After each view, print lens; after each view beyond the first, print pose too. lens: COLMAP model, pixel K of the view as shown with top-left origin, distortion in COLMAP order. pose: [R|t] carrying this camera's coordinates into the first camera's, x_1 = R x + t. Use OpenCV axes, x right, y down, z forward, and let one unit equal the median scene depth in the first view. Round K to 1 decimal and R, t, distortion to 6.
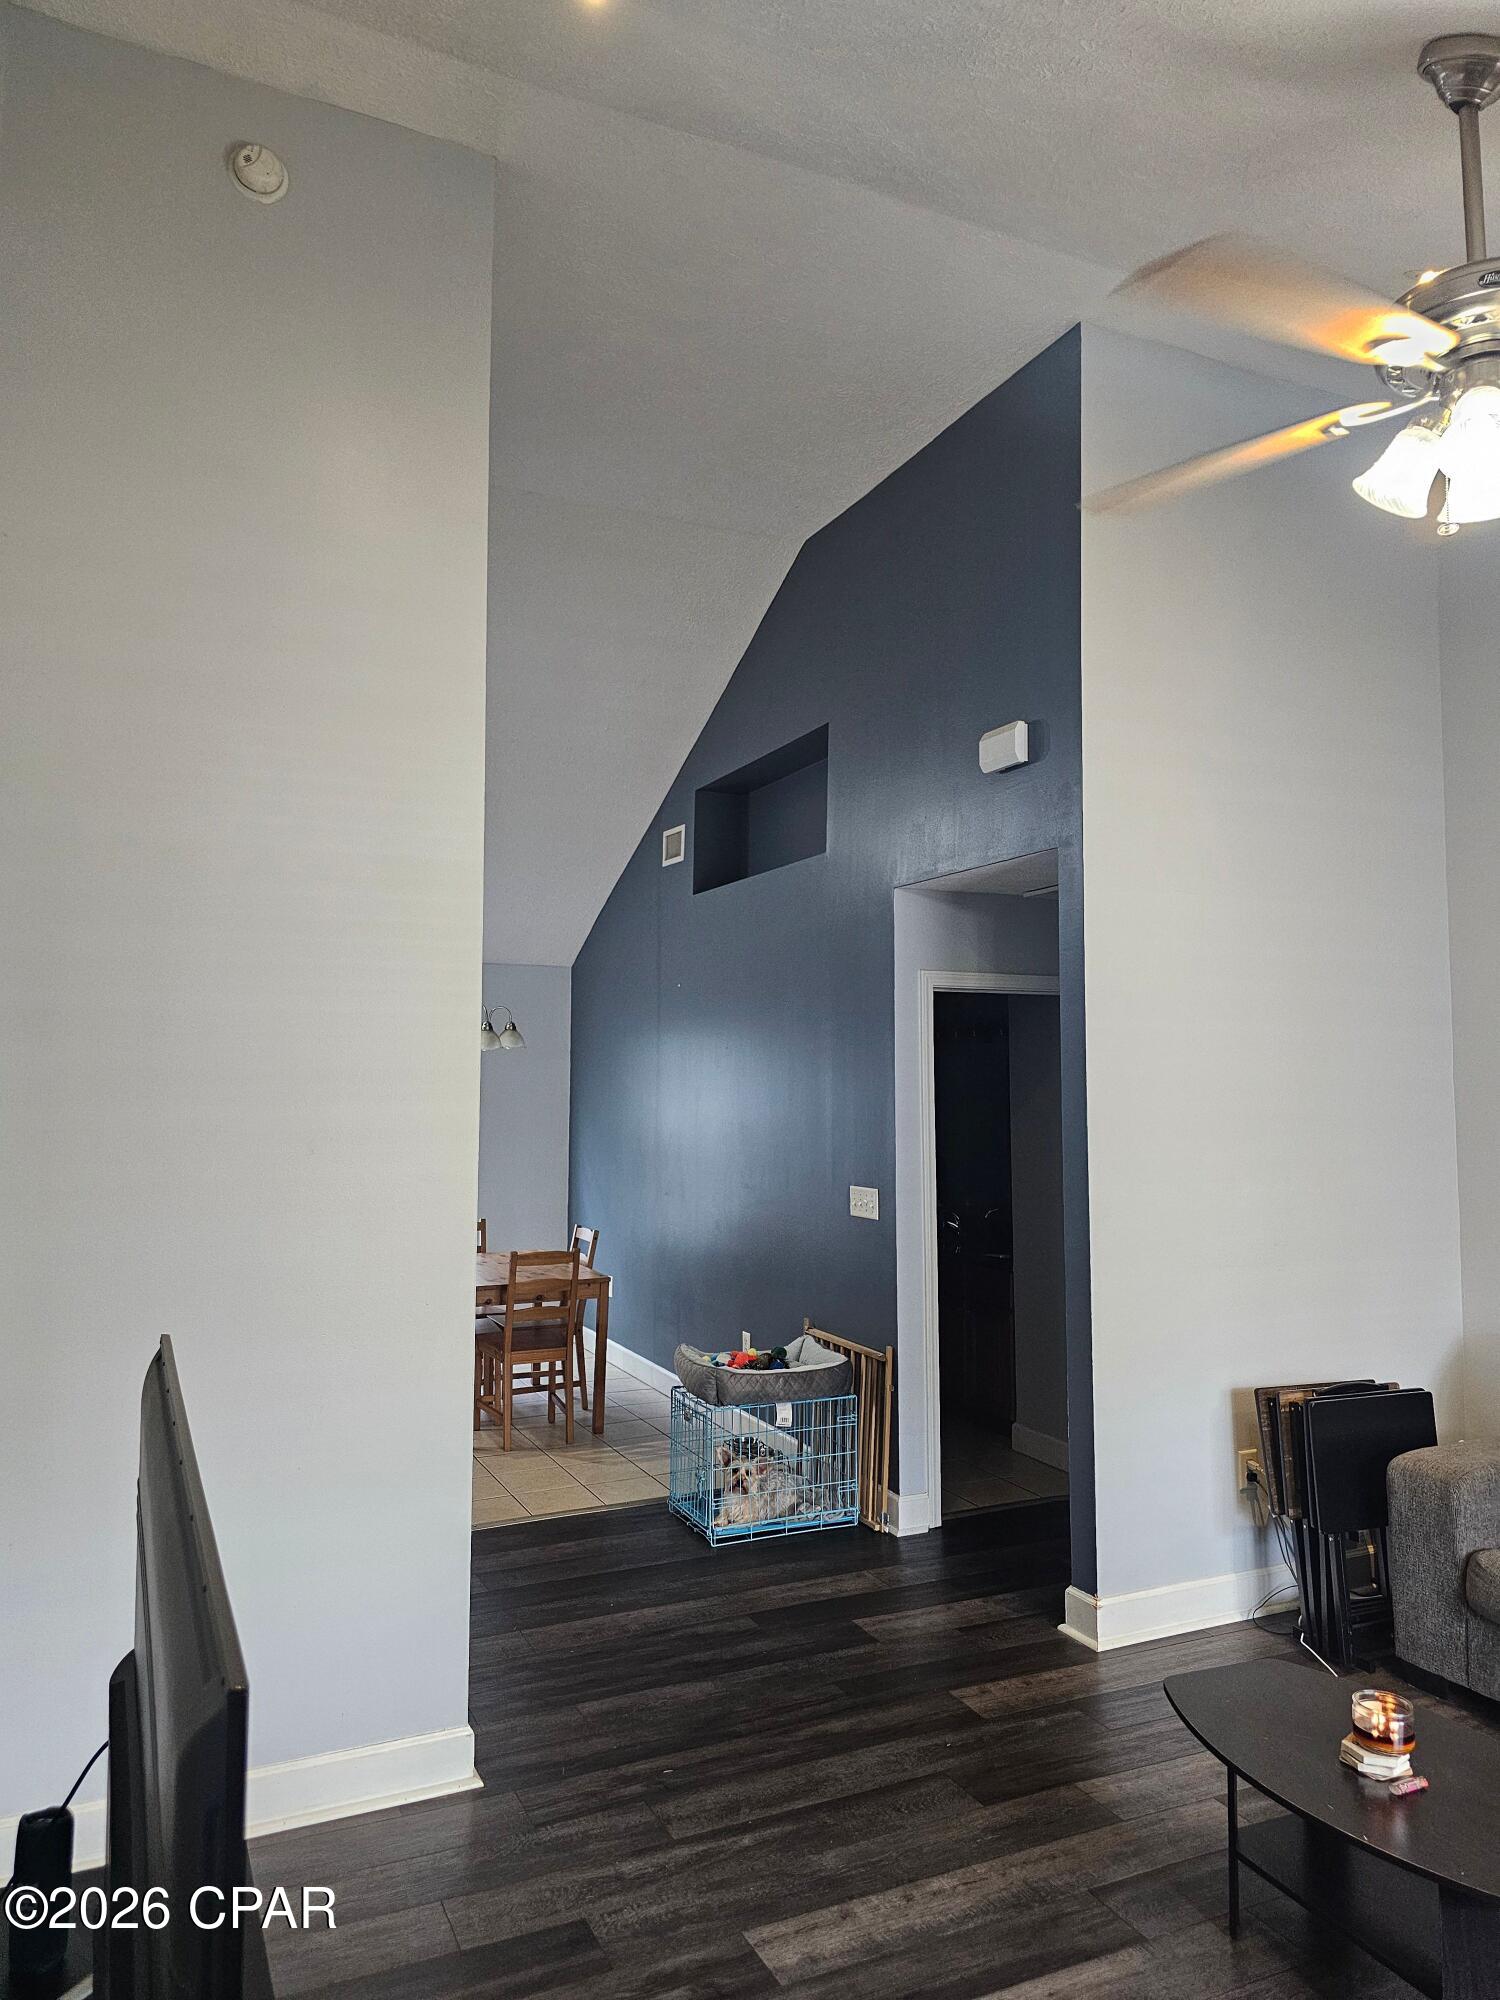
lens RADIAL K [[1337.9, 0, 734.6], [0, 1337.9, 991.1], [0, 0, 1]] dist [0.059627, -0.053962]
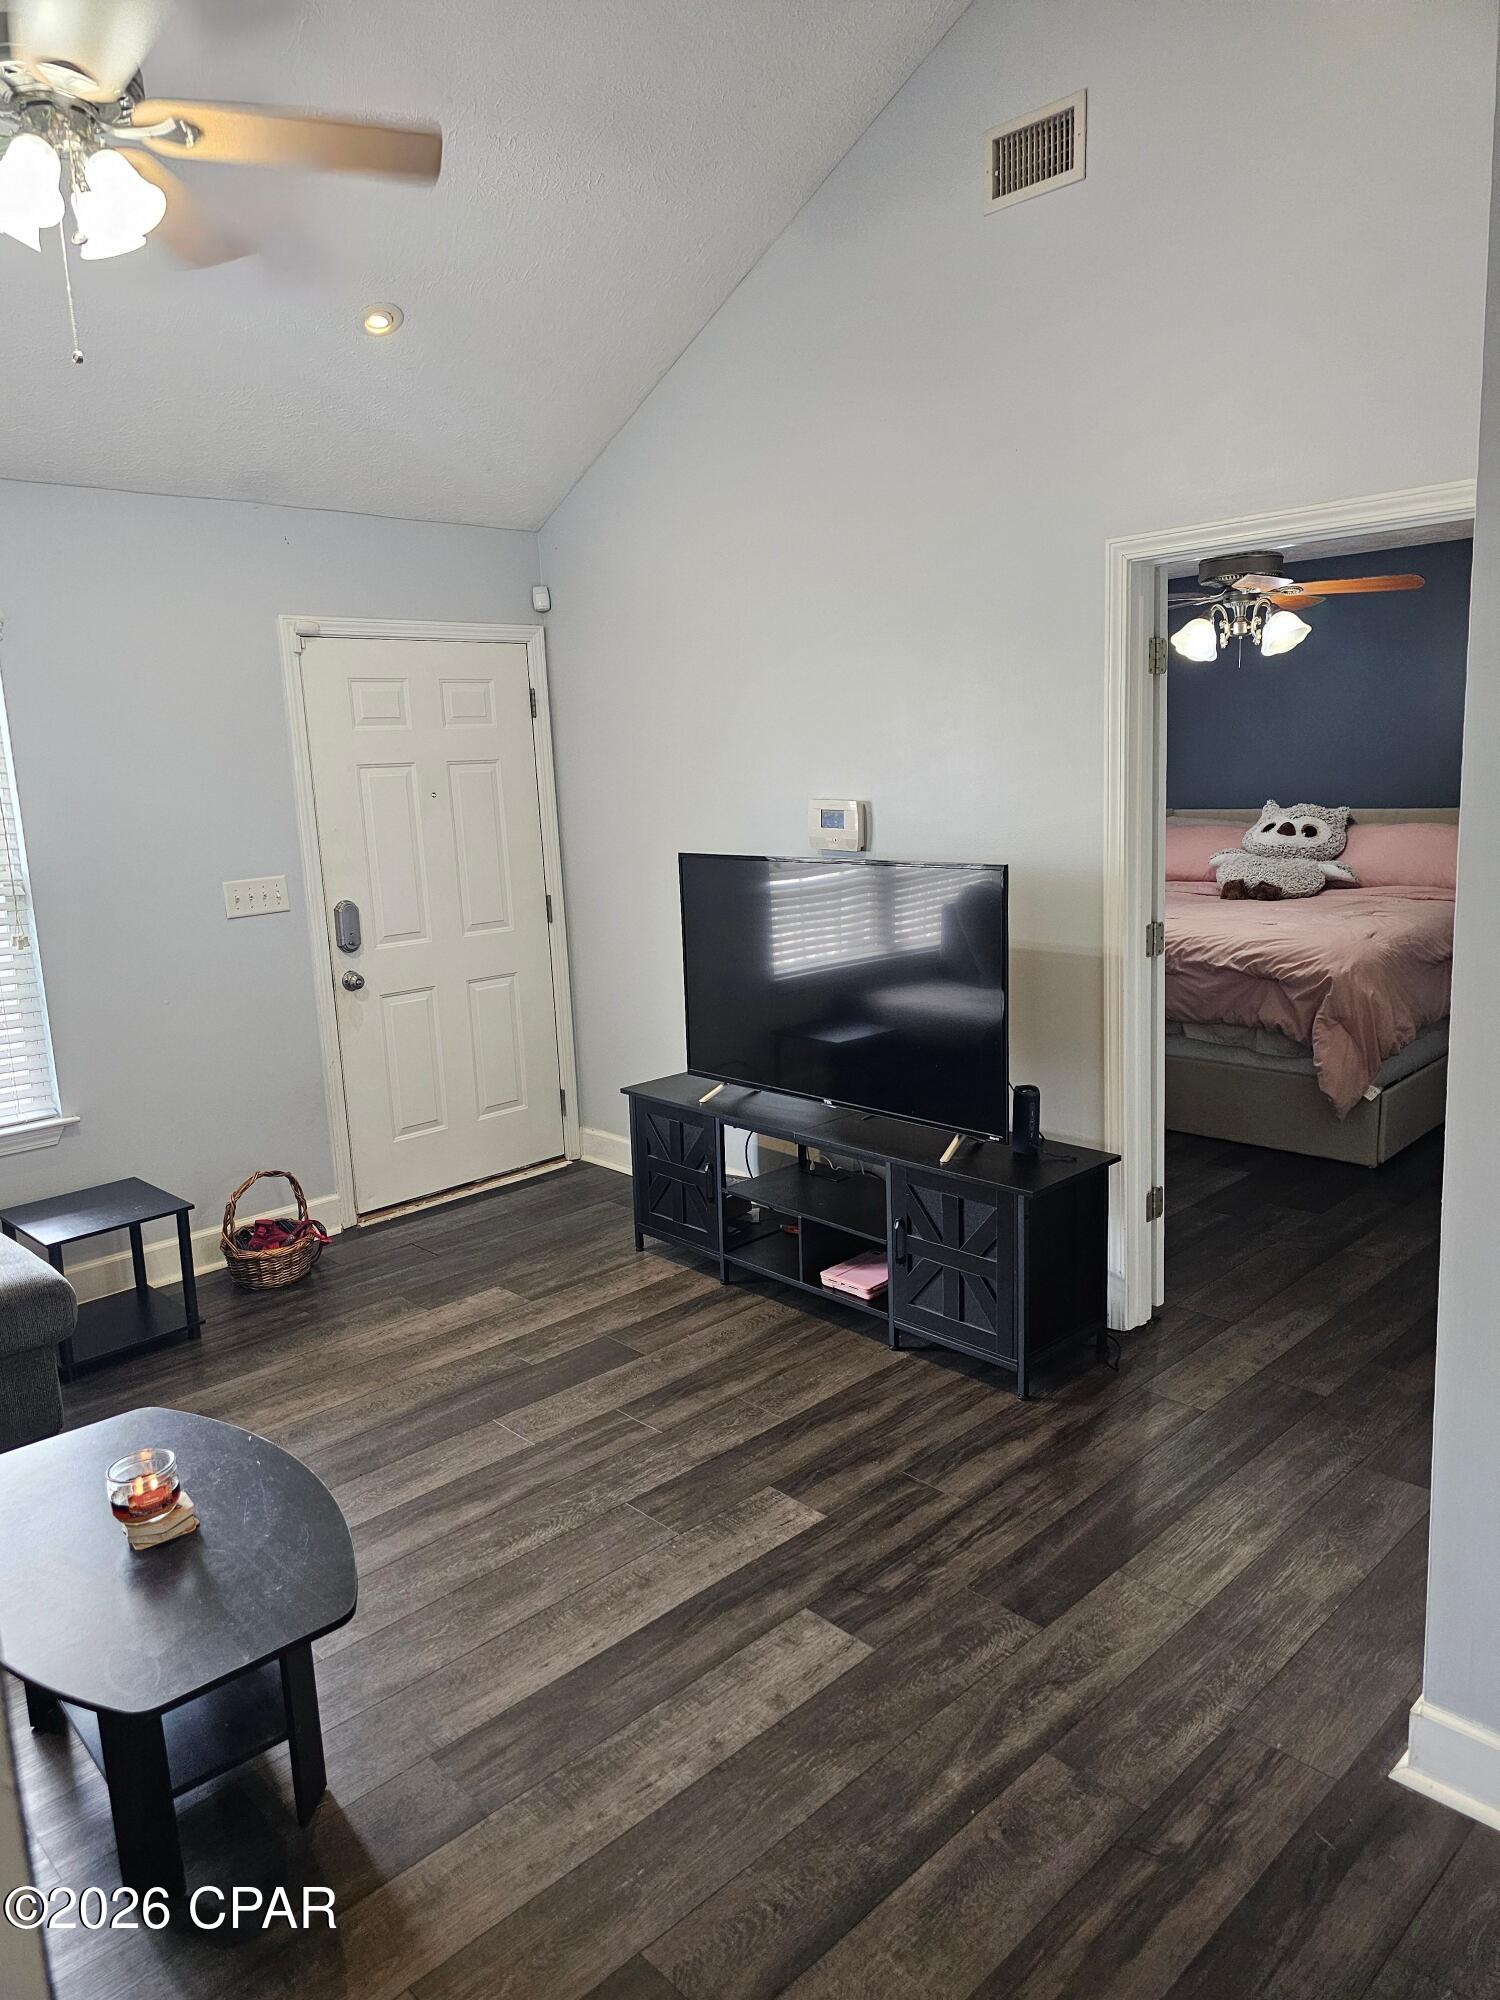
lens RADIAL K [[1337.9, 0, 745.3], [0, 1337.9, 996.8], [0, 0, 1]] dist [0.059627, -0.053962]
pose [[-0.942352, 0.098751, -0.319720, 0.264105], [0.065101, 0.991310, 0.114305, 0.112723], [0.328229, 0.086901, -0.940592, 1.405112]]
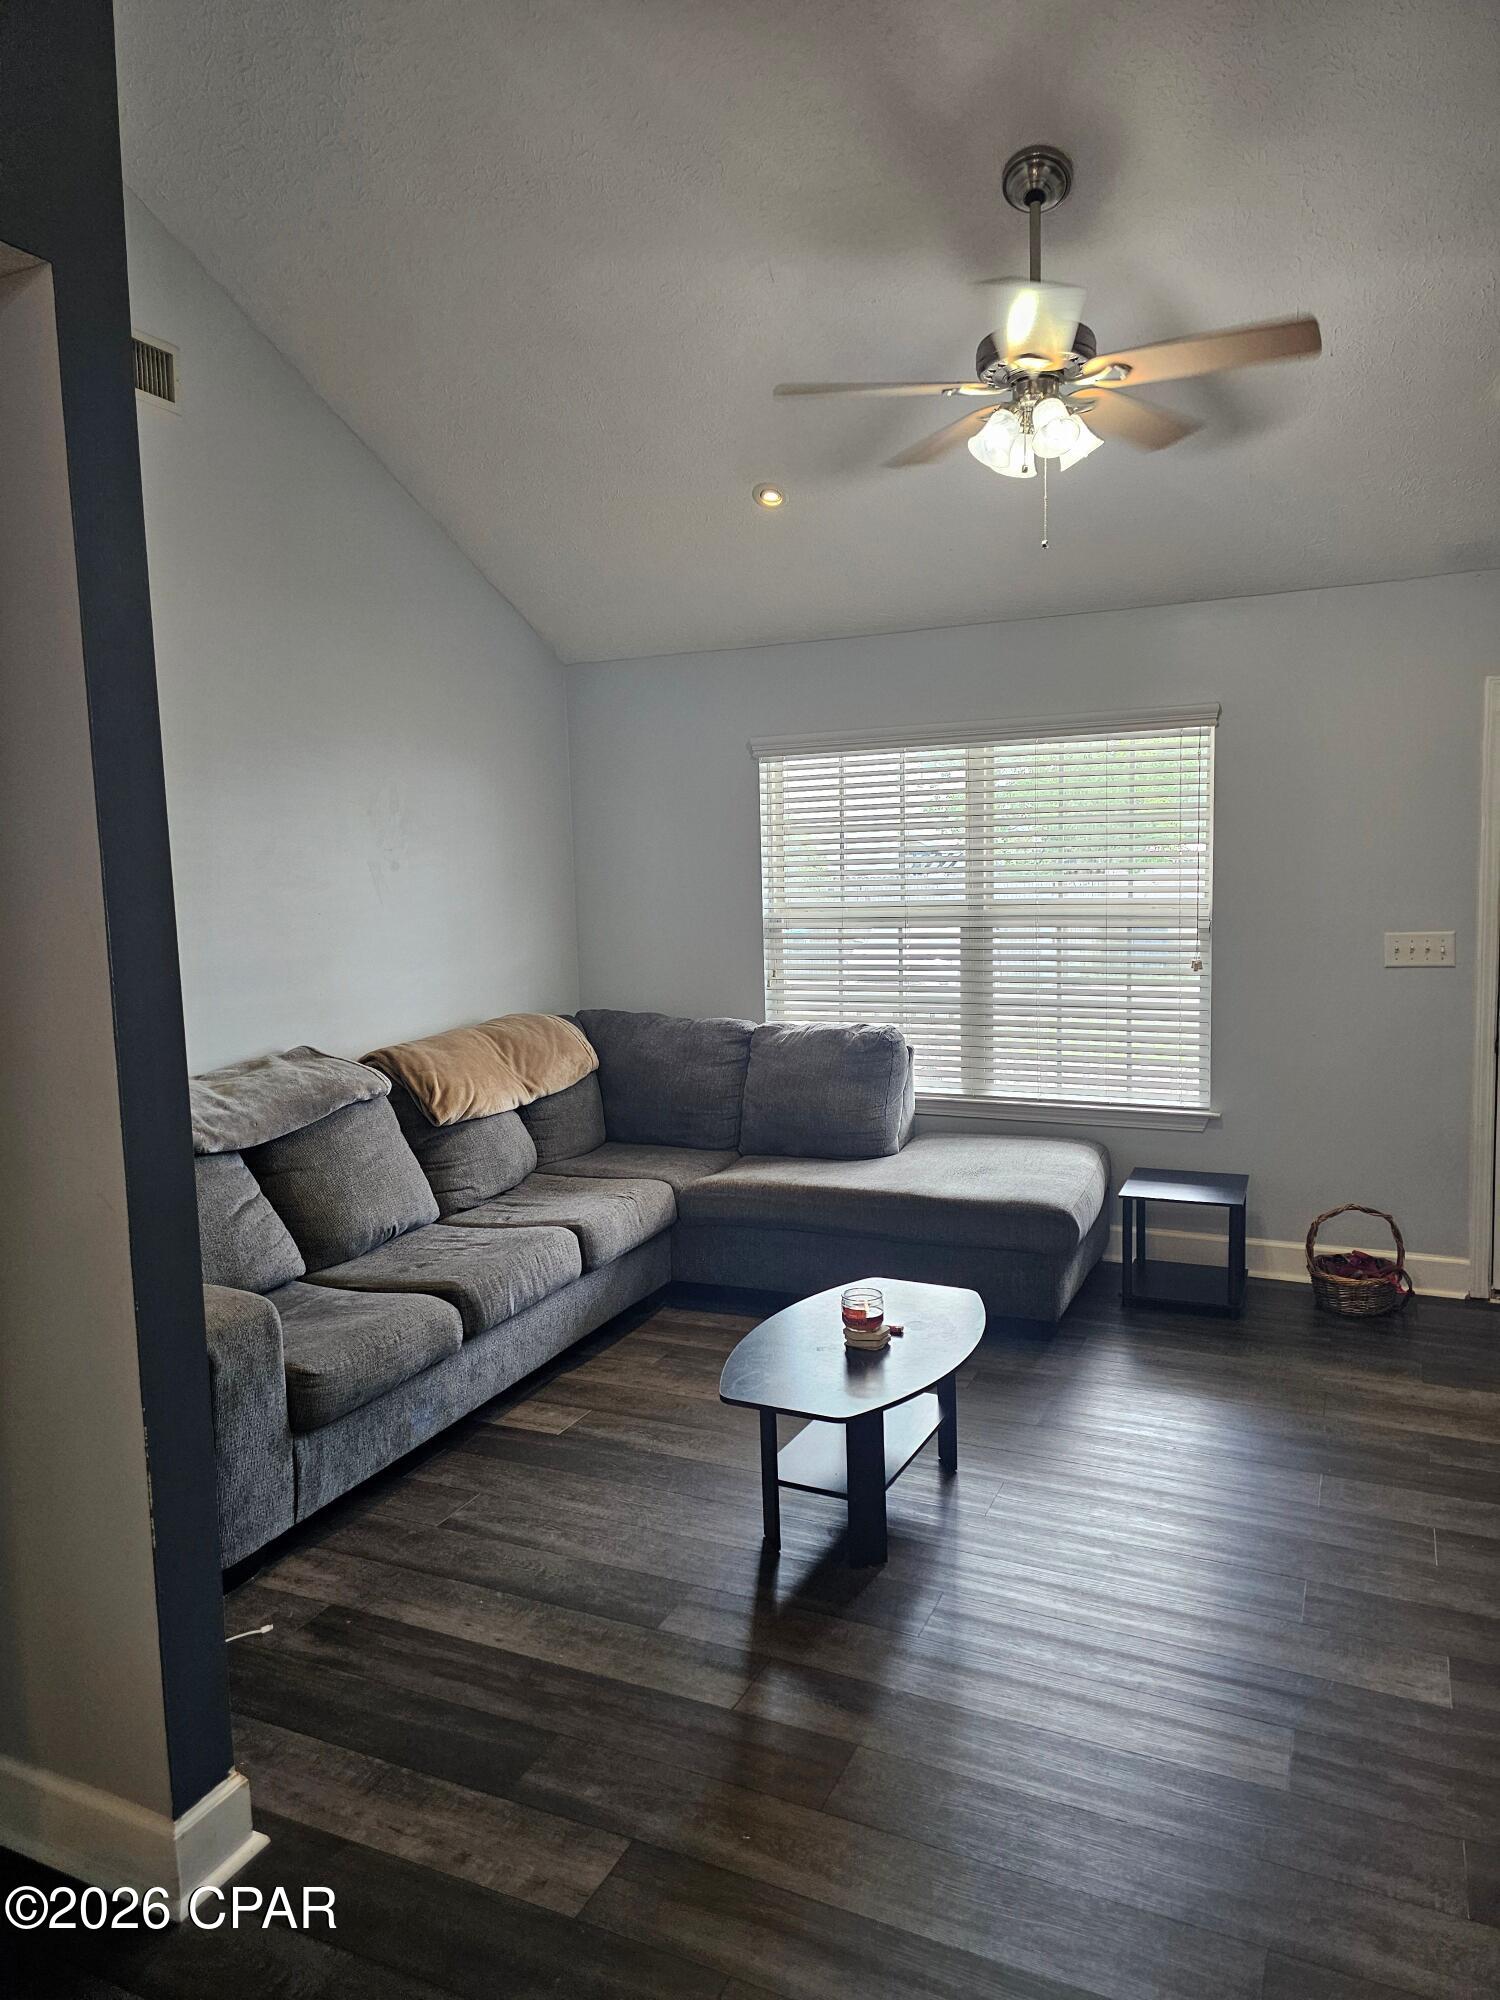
lens RADIAL K [[1337.9, 0, 744.0], [0, 1337.9, 981.1], [0, 0, 1]] dist [0.059627, -0.053962]
pose [[-0.652292, -0.054271, 0.756023, -0.308198], [-0.025965, 0.998448, 0.049271, 0.117368], [-0.757523, 0.012509, -0.652688, 1.418984]]
